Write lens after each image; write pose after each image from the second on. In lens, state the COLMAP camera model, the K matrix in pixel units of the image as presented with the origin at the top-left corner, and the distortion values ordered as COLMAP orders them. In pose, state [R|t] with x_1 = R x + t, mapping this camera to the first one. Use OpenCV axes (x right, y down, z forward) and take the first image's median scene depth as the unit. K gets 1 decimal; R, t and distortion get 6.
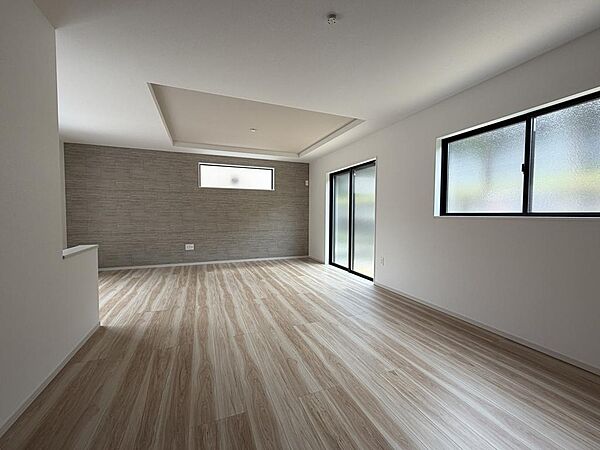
lens RADIAL K [[246.5, 0, 299.2], [0, 246.5, 224.9], [0, 0, 1]] dist [0.001256, 0.000084]
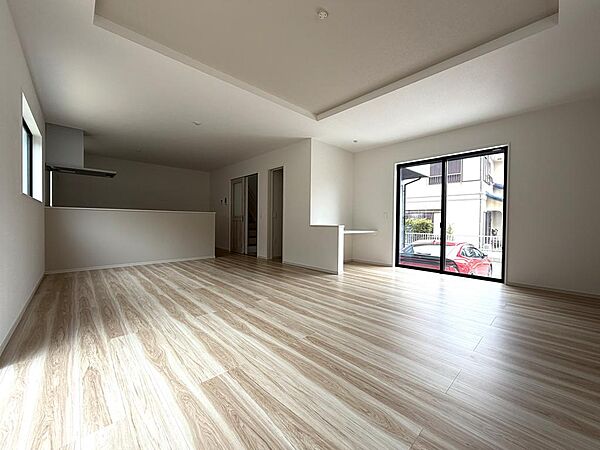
lens RADIAL K [[239.6, 0, 298.8], [0, 239.6, 223.2], [0, 0, 1]] dist [-0.000074, -0.000041]
pose [[-0.930226, -0.012637, -0.366769, 0.028467], [-0.033434, 0.998169, 0.050405, -0.006505], [0.365460, 0.059150, -0.928946, 1.798441]]
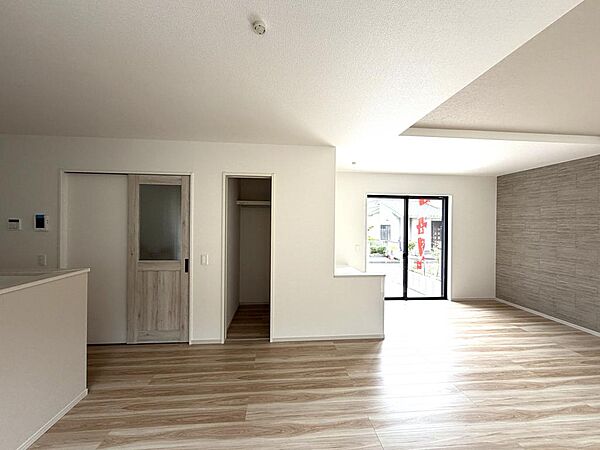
lens RADIAL K [[239.6, 0, 298.8], [0, 239.6, 223.2], [0, 0, 1]] dist [-0.000074, -0.000041]
pose [[-0.286745, -0.010242, -0.957952, 0.392394], [-0.055153, 0.998461, 0.005834, -0.127250], [0.956418, 0.054507, -0.286869, 0.673801]]
